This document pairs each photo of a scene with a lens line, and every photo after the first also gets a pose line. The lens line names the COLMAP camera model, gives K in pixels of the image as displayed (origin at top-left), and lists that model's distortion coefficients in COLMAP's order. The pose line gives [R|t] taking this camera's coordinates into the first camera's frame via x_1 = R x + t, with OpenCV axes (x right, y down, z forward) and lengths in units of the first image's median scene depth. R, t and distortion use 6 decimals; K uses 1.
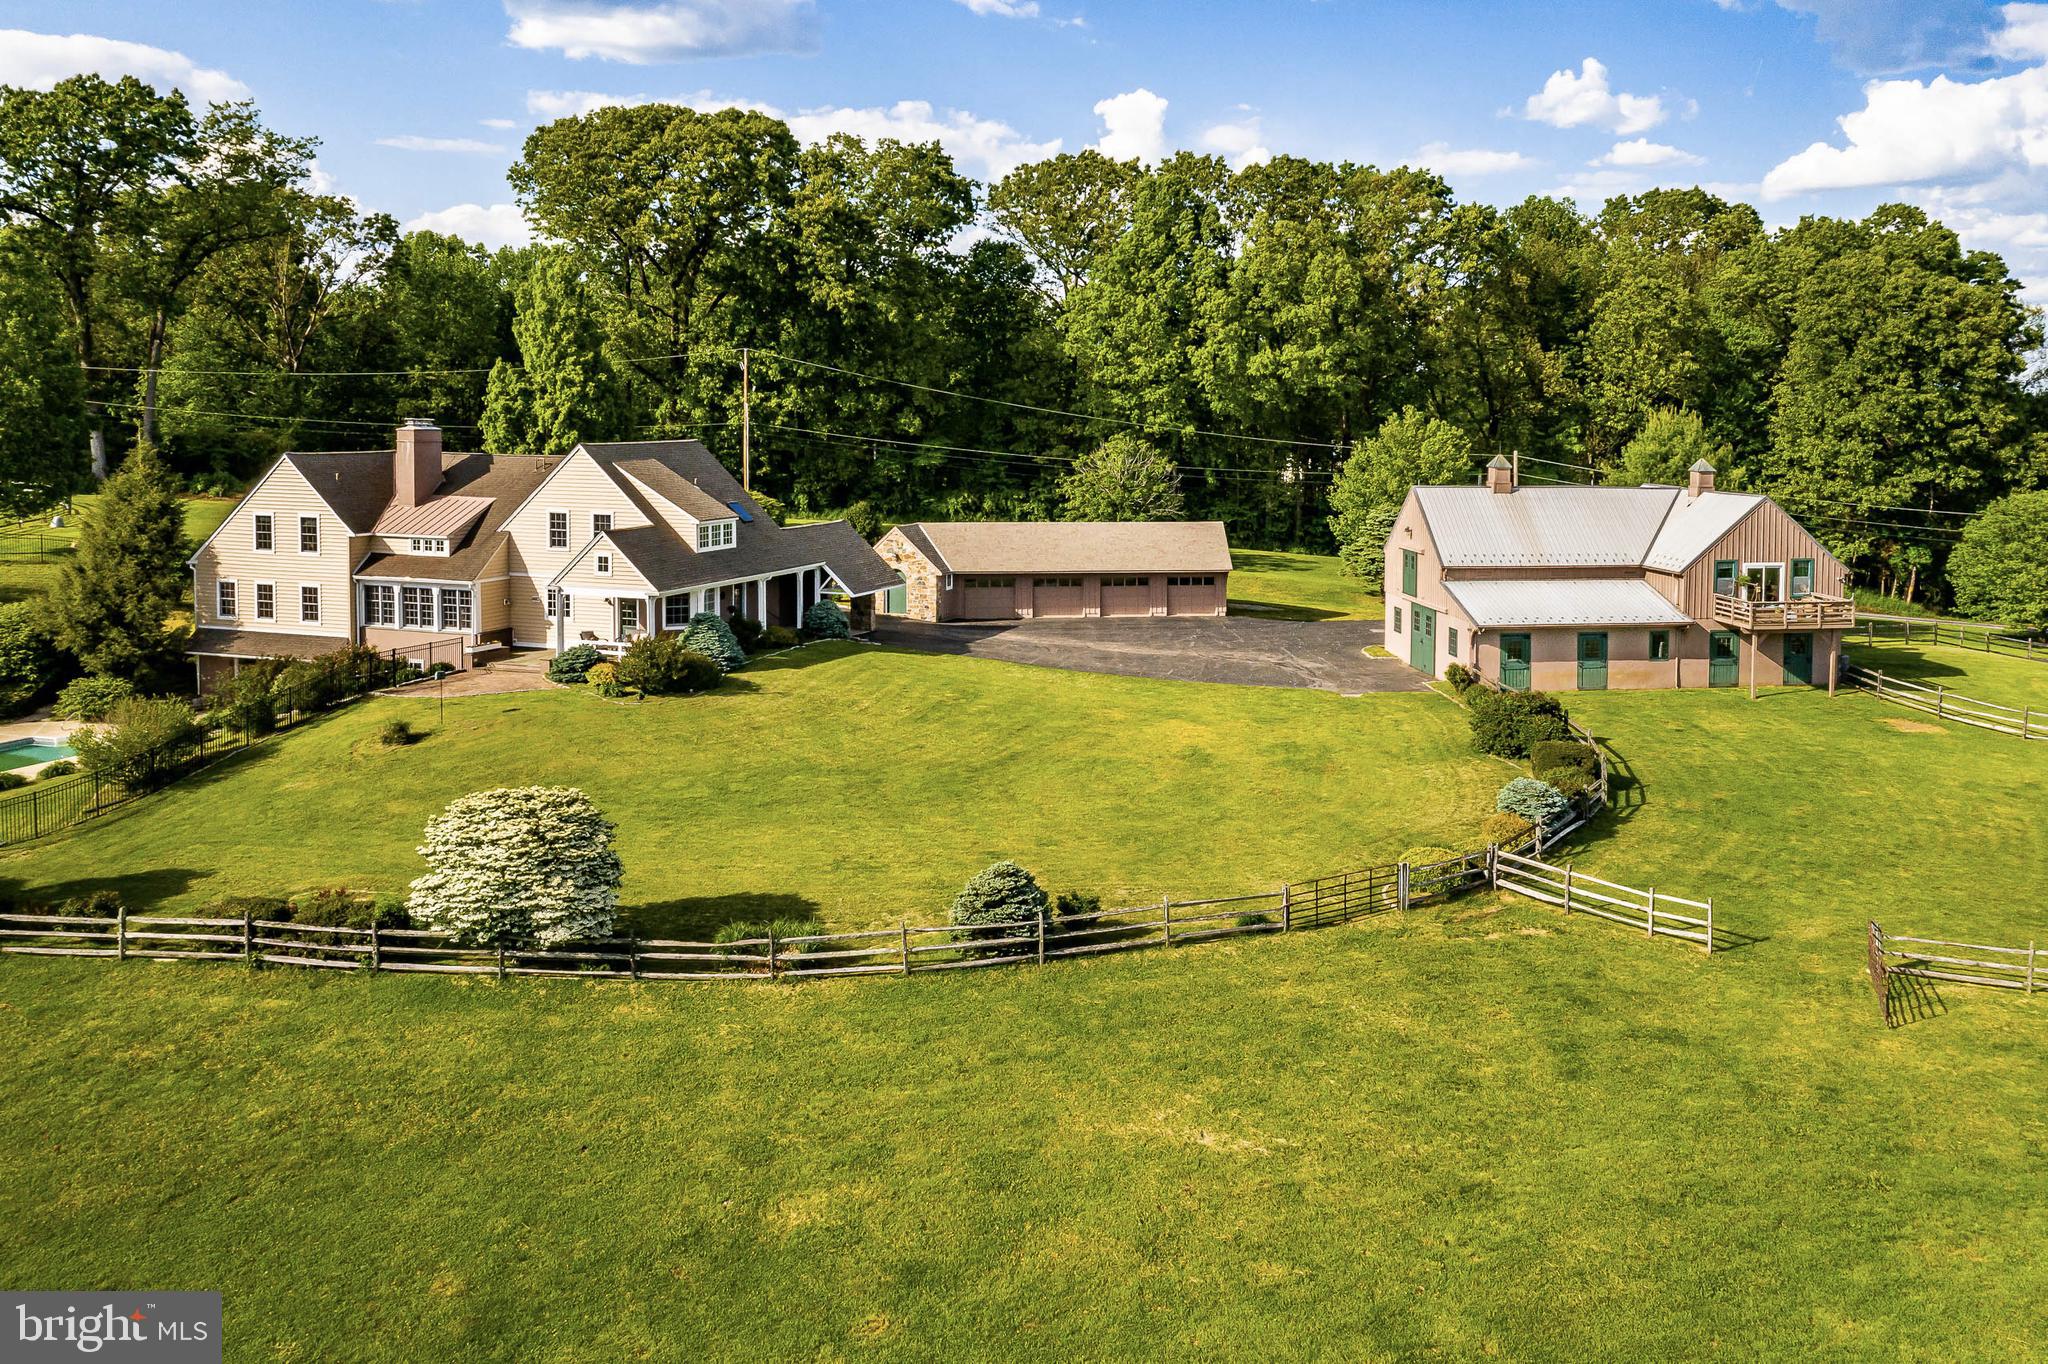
lens RADIAL K [[1653.5, 0, 1176.4], [0, 1653.5, 515.8], [0, 0, 1]] dist [0.003106, 0.013454]
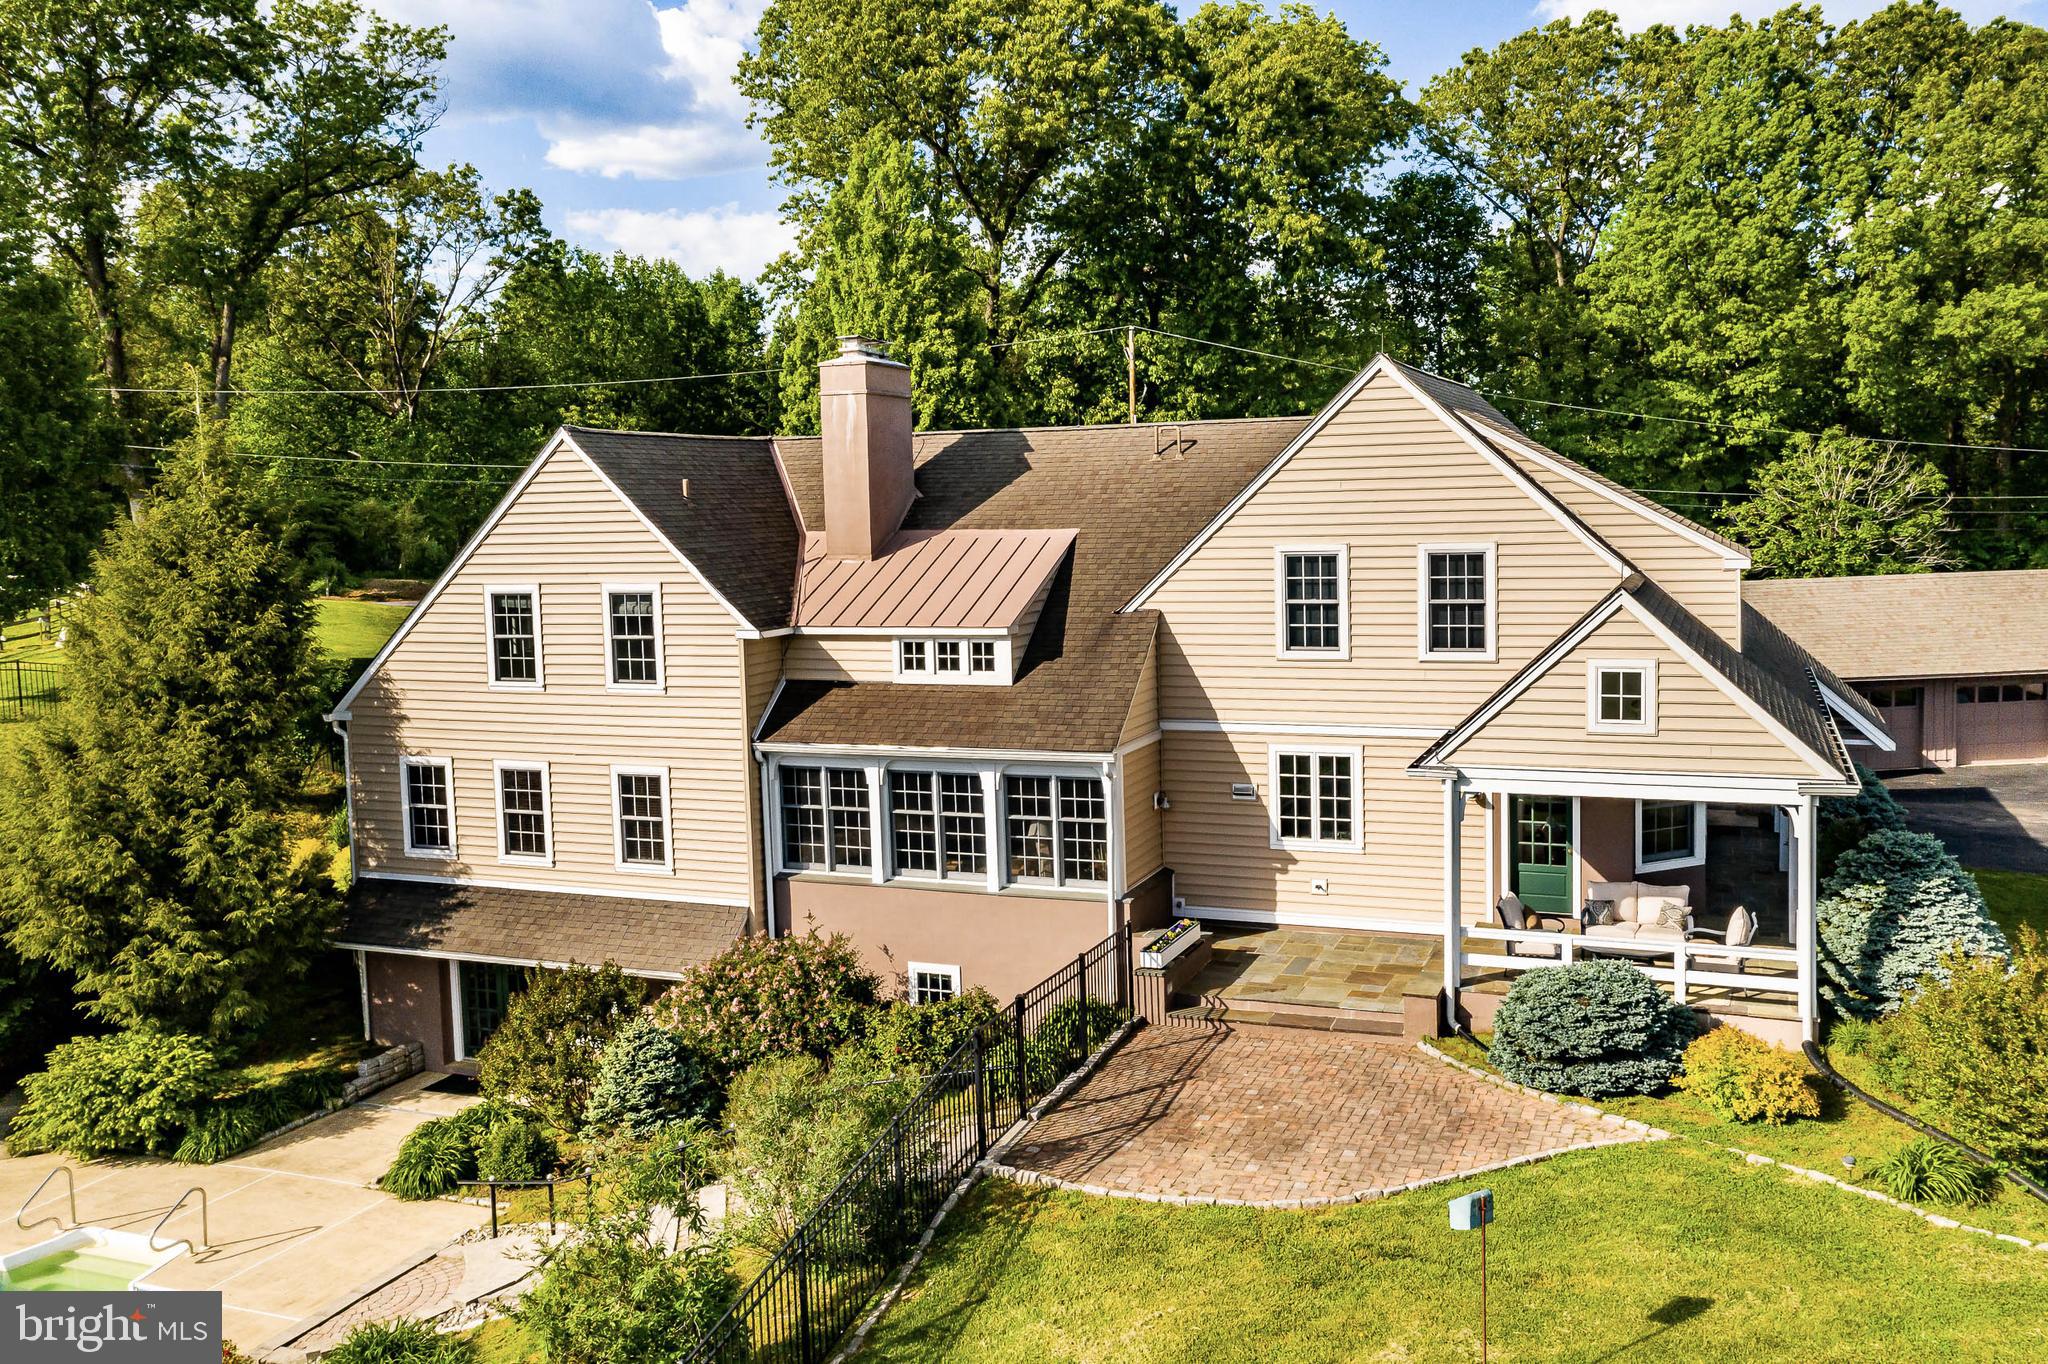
lens RADIAL K [[1659.3, 0, 1082.4], [0, 1659.3, 653.8], [0, 0, 1]] dist [-0.013394, 0.040033]
pose [[0.996659, -0.032483, -0.074931, -0.317837], [0.034346, 0.999129, 0.023700, 0.007714], [0.074096, -0.026195, 0.996907, 0.508515]]
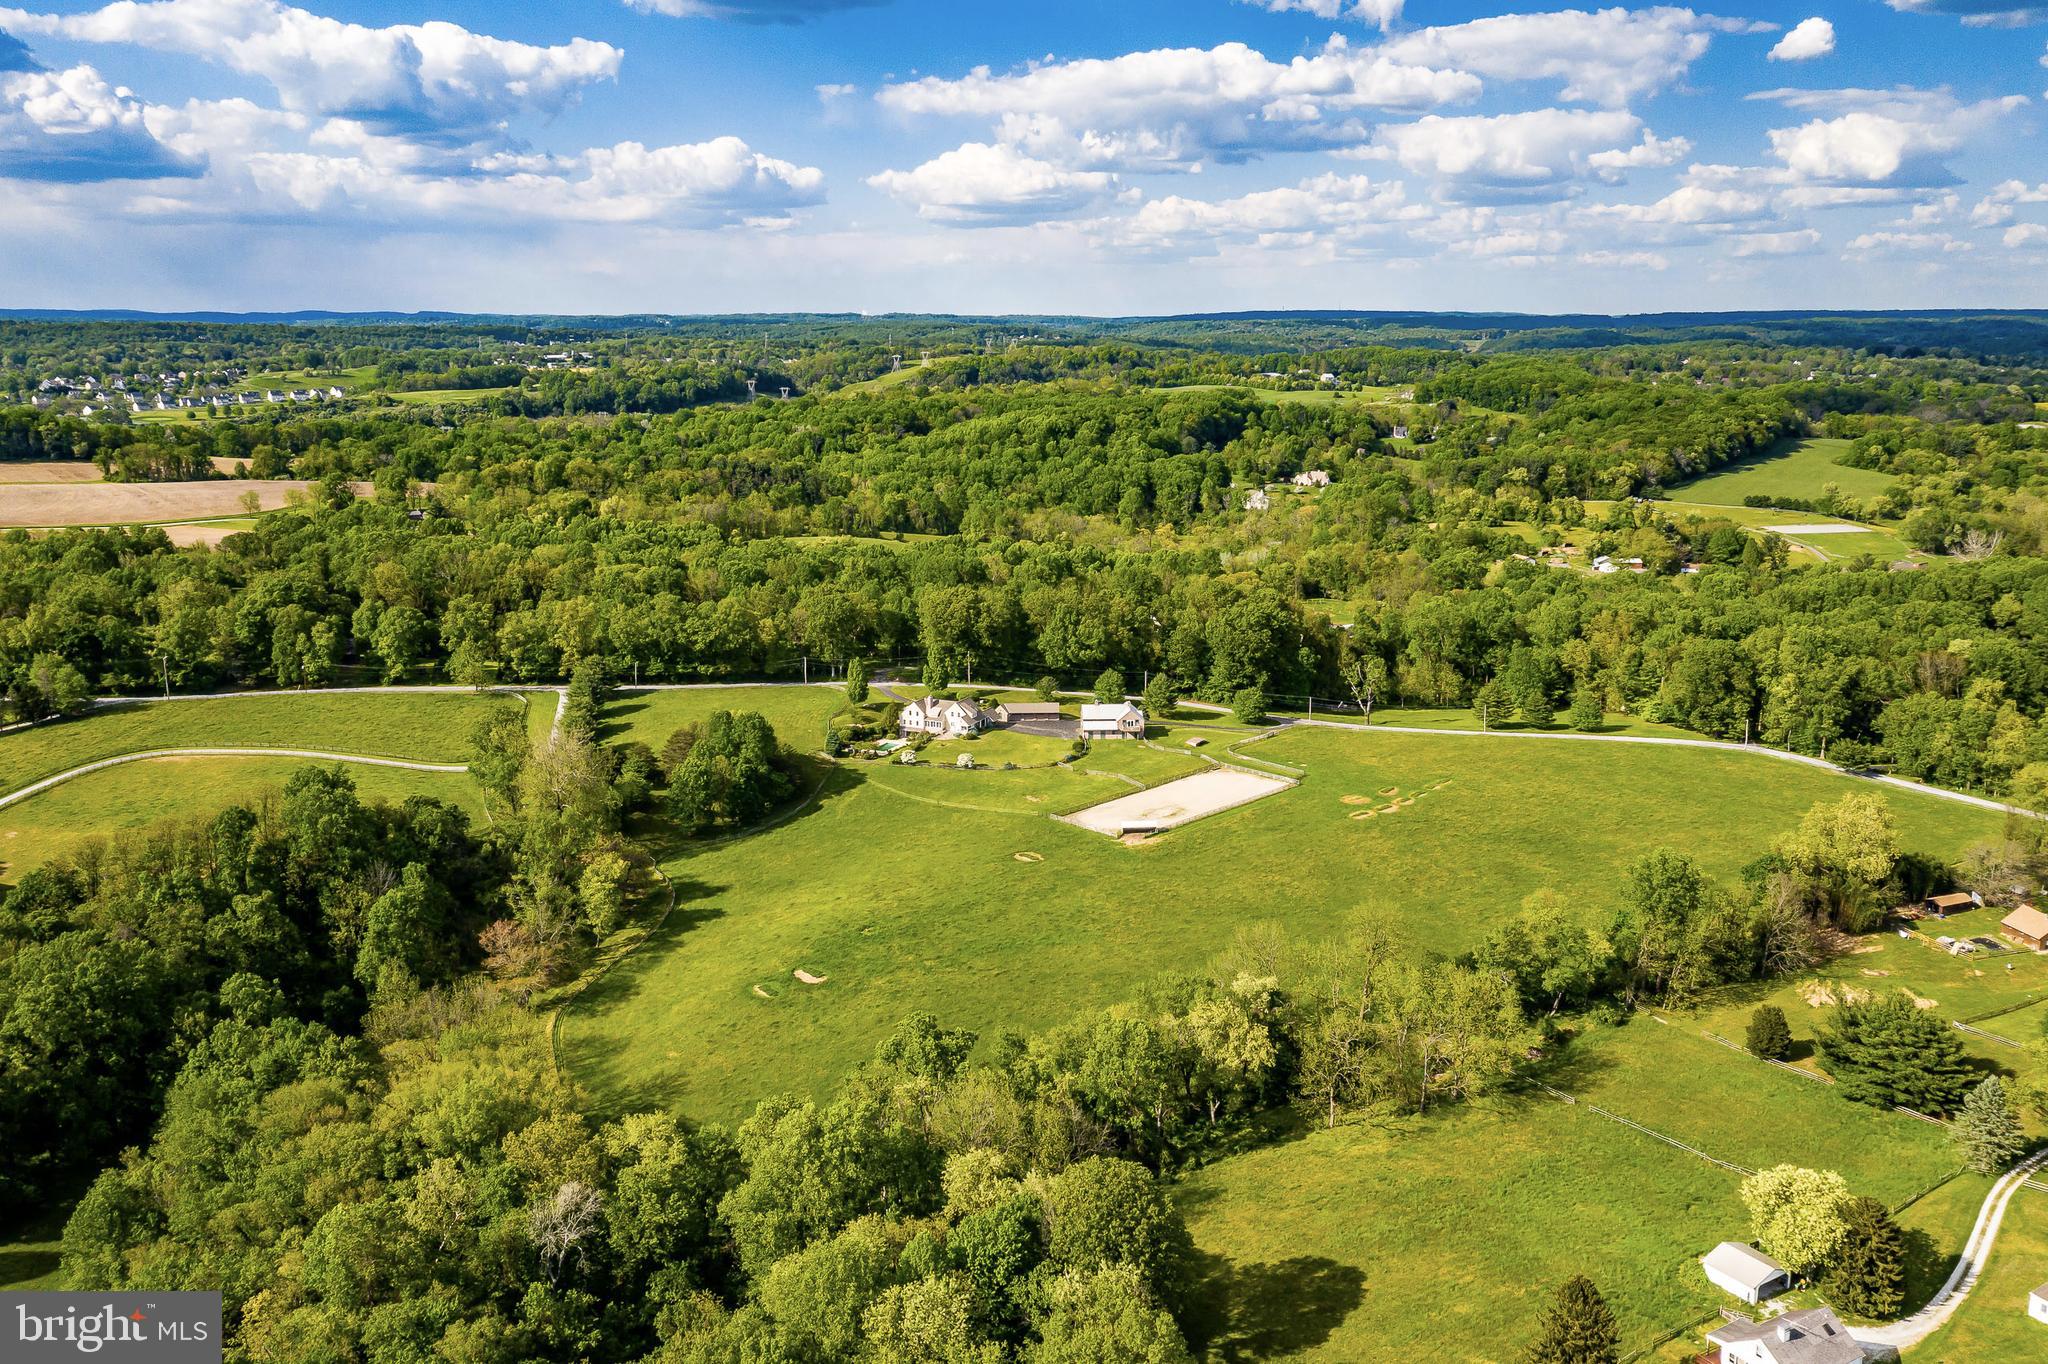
lens RADIAL K [[1744.8, 0, 1024.0], [0, 1744.8, 682.0], [0, 0, 1]] dist [0.010084, 0.013130]
pose [[0.986272, 0.017875, -0.164156, 0.918491], [0.007263, 0.988466, 0.151269, -1.001591], [0.164966, -0.150385, 0.974767, -4.951932]]
